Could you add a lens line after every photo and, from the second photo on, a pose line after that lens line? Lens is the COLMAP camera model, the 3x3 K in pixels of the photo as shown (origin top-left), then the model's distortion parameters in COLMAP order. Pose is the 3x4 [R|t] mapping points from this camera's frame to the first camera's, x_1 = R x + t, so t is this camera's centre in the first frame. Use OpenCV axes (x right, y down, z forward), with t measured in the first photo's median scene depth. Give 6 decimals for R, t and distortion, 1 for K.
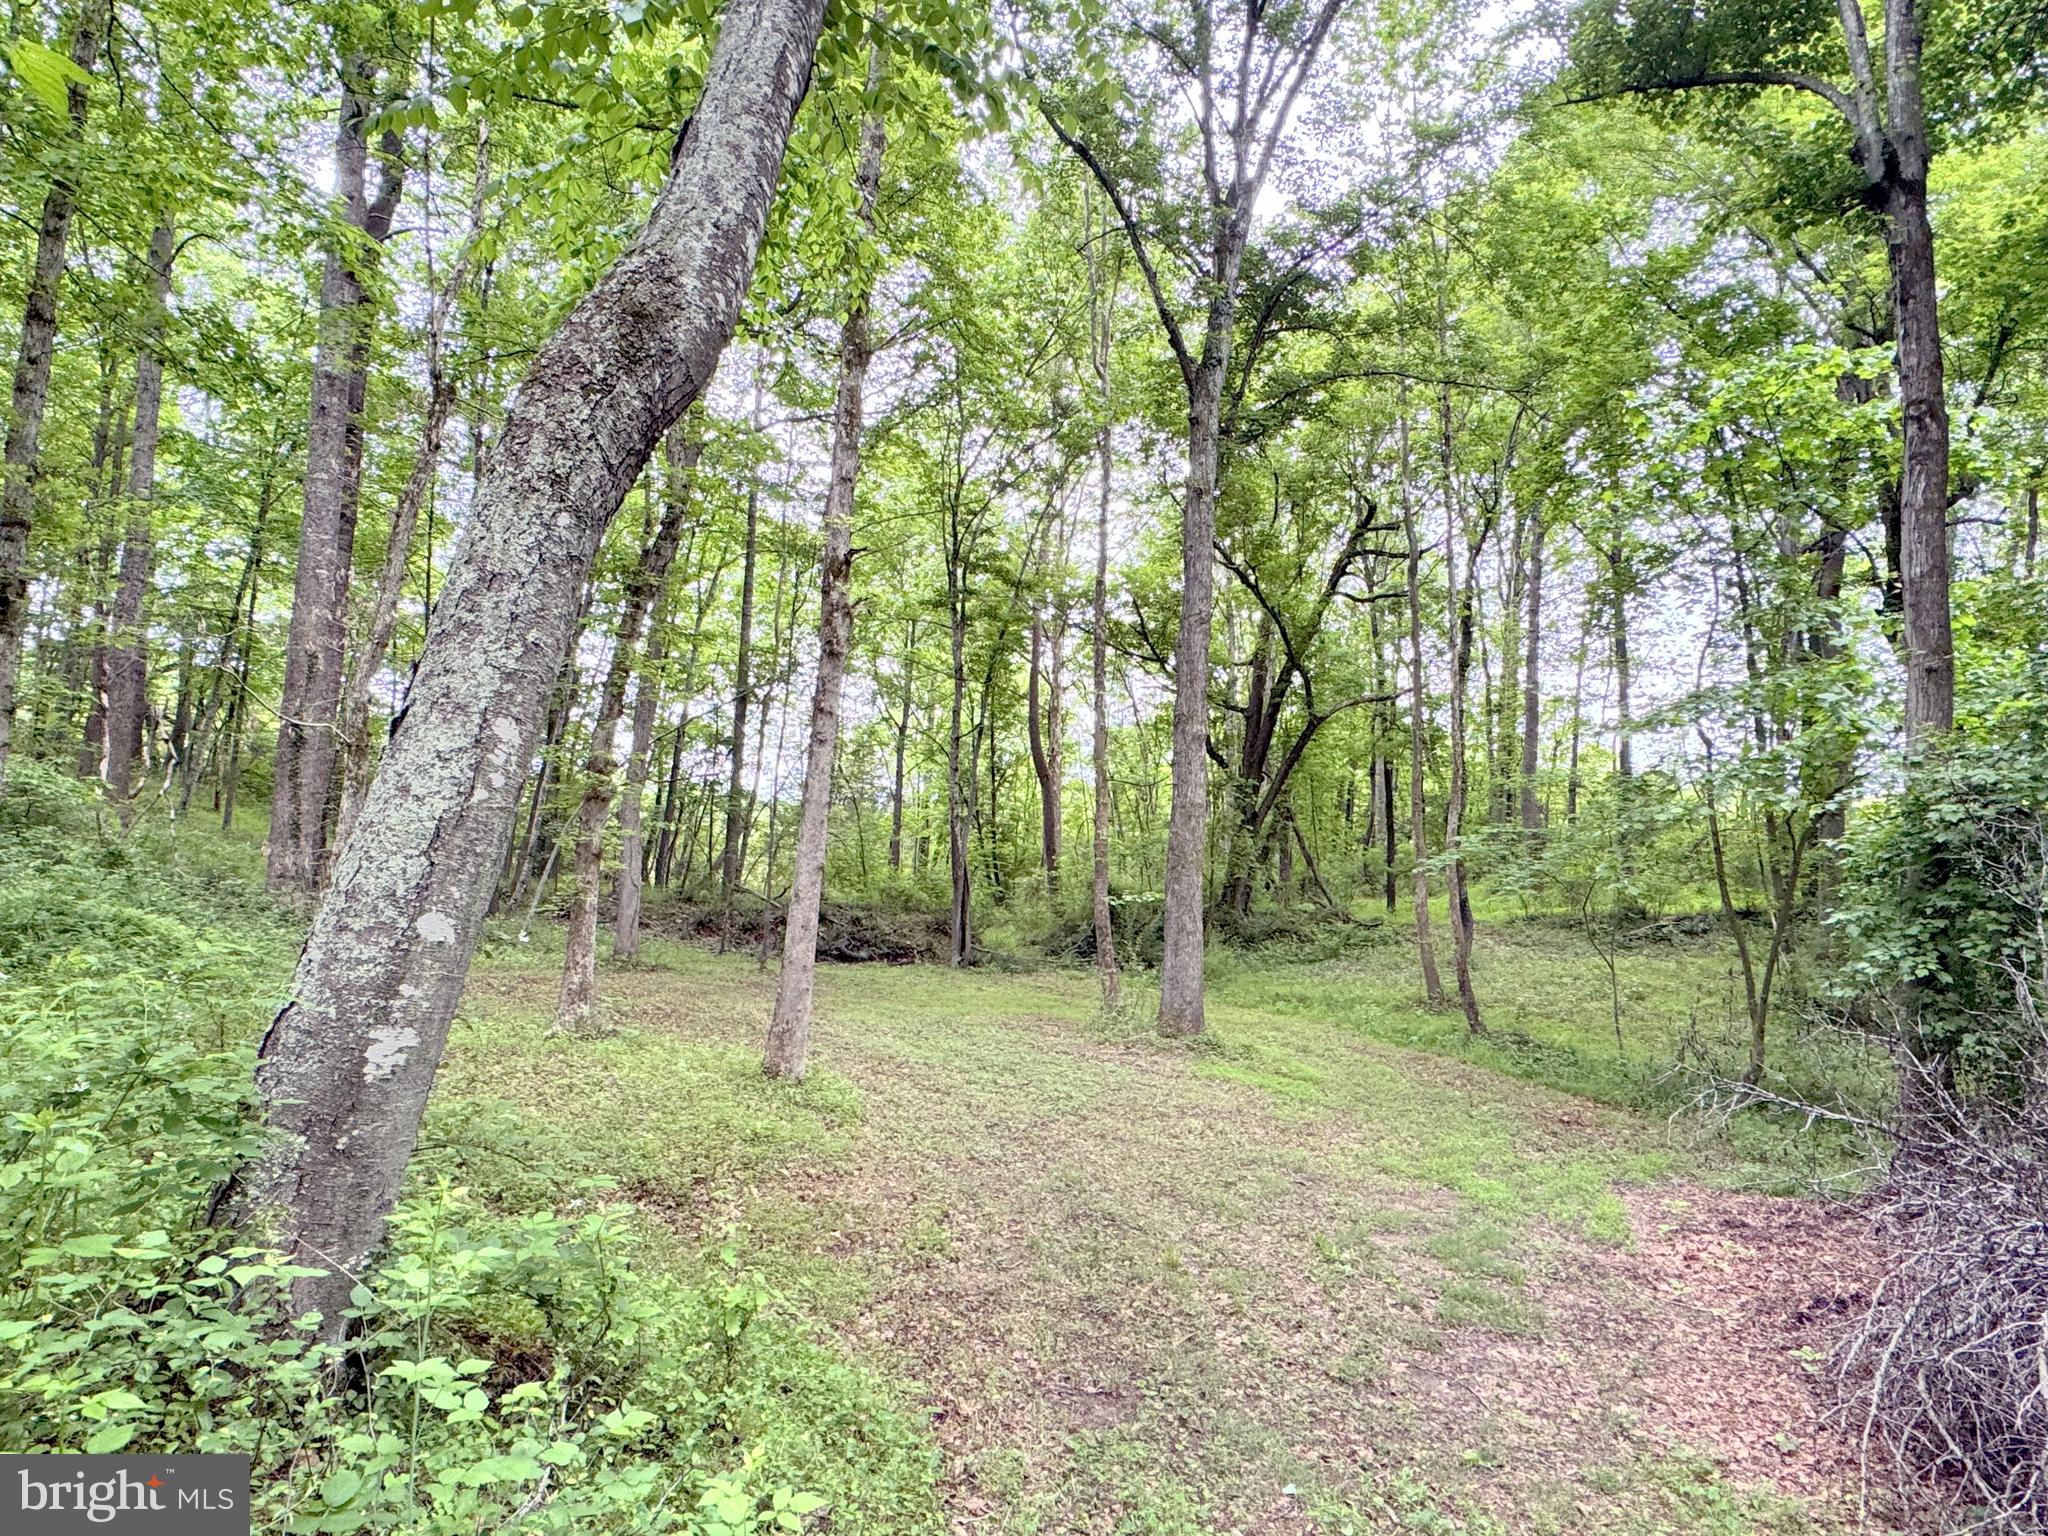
lens RADIAL K [[1201.5, 0, 1028.7], [0, 1201.5, 769.9], [0, 0, 1]] dist [0.000269, -0.000175]
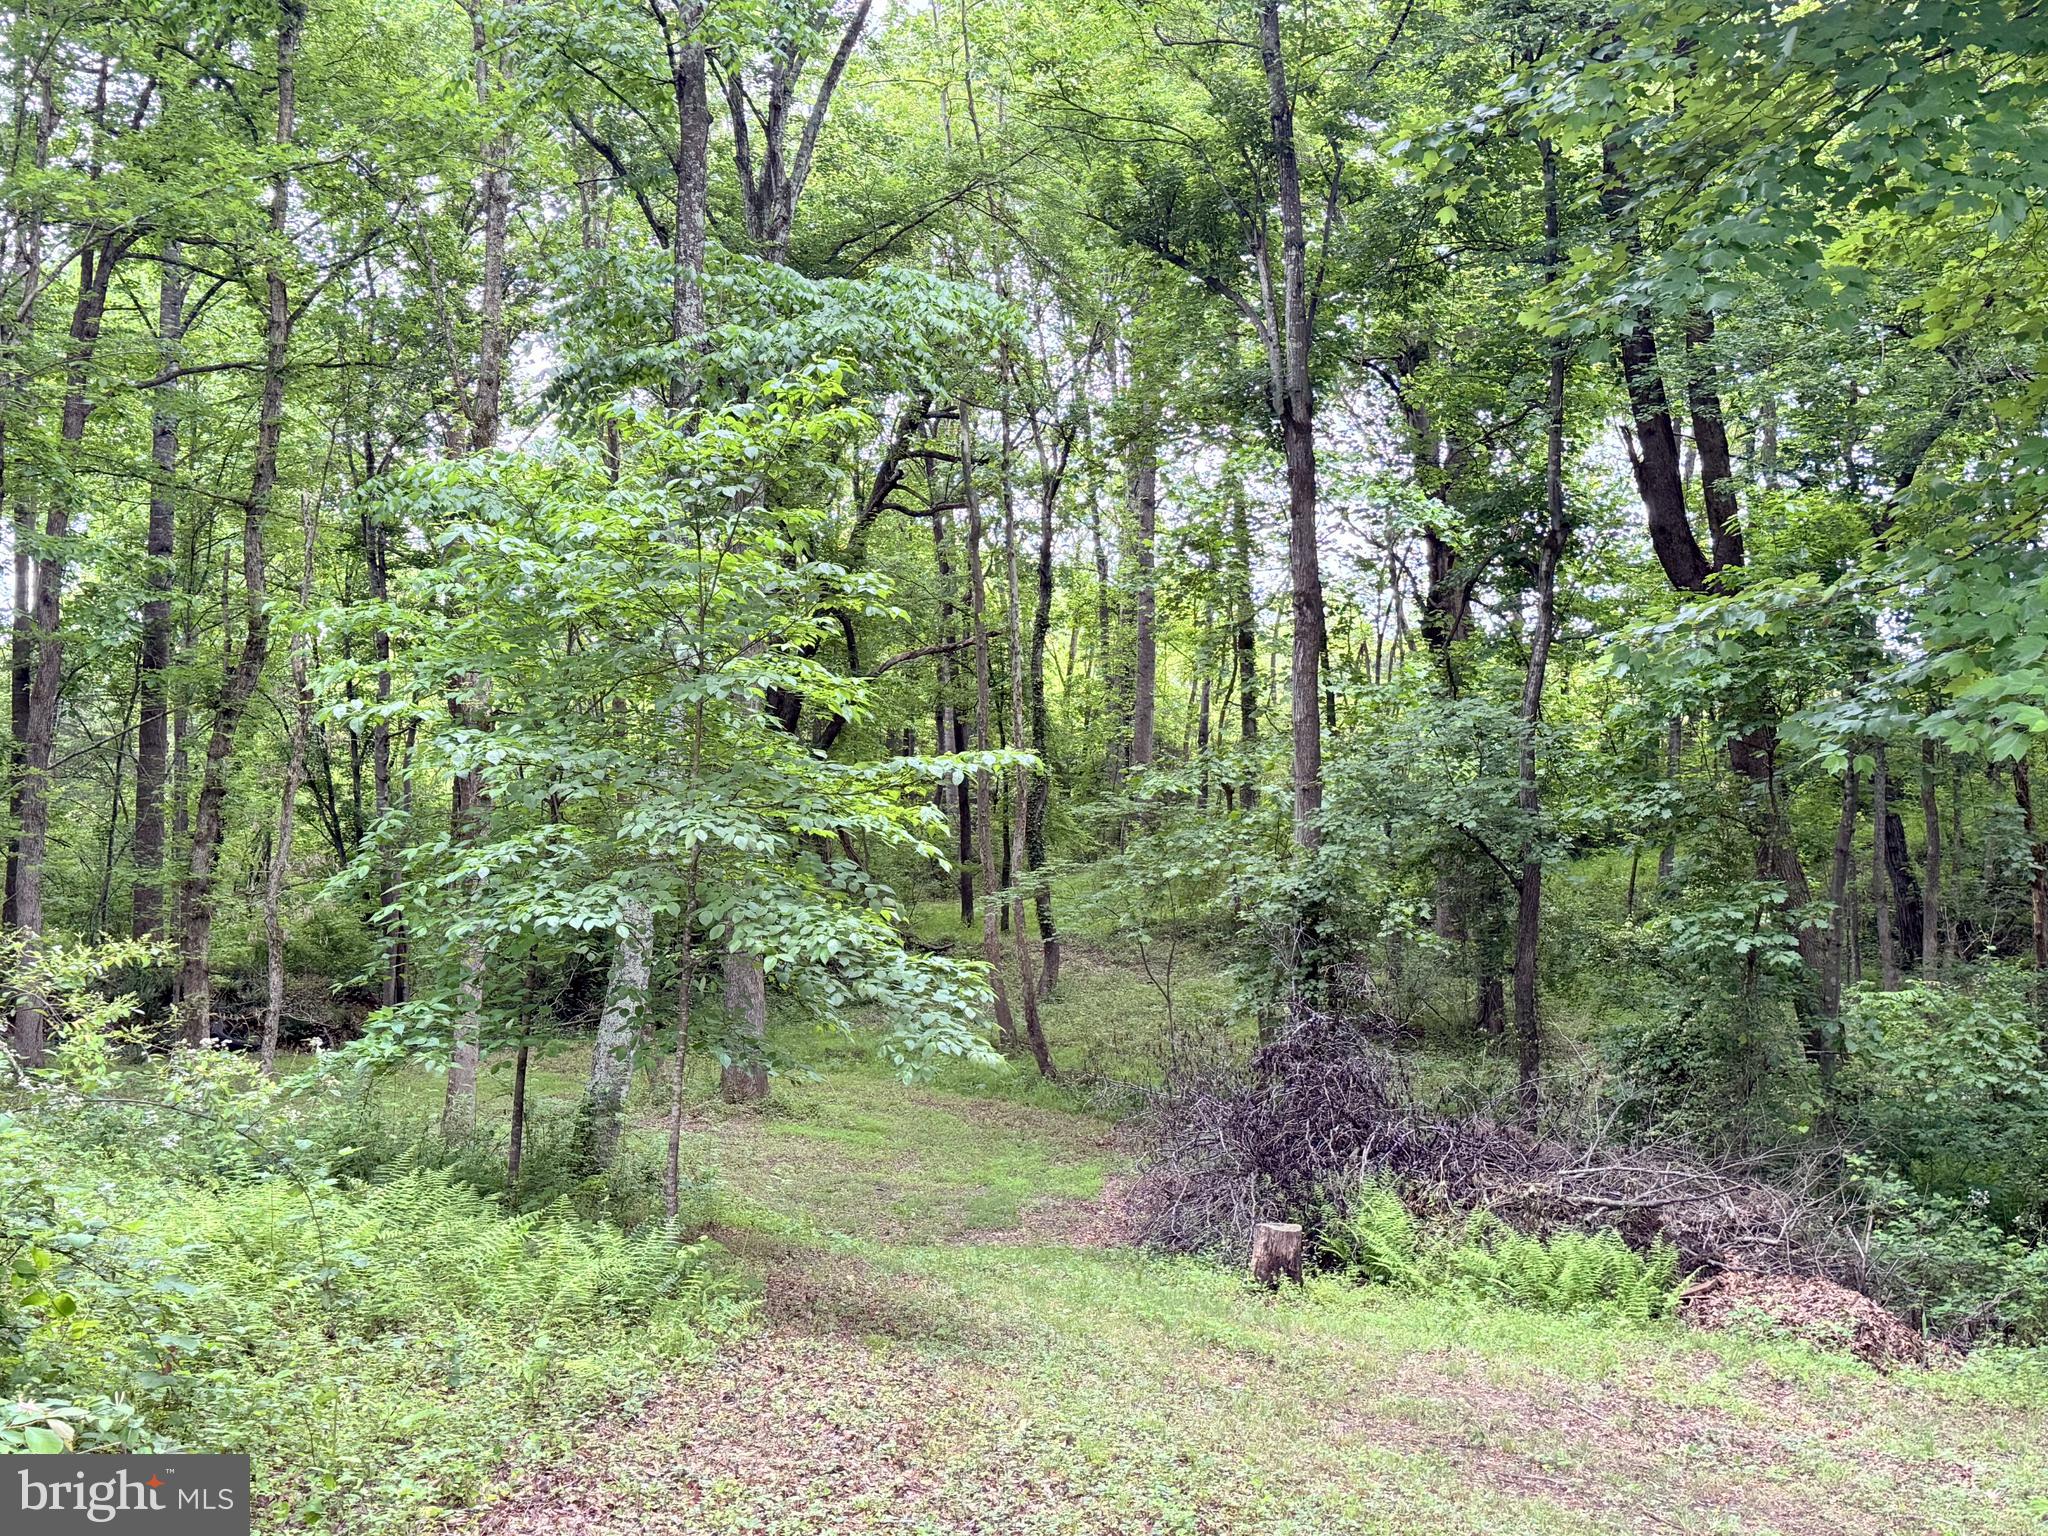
lens RADIAL K [[2449.3, 0, 1023.6], [0, 2449.3, 769.0], [0, 0, 1]] dist [0.001322, 0.000000]
pose [[0.953210, -0.040467, 0.299589, -0.216771], [0.017978, 0.996834, 0.077447, -0.176394], [-0.301774, -0.068437, 0.950920, -0.841229]]
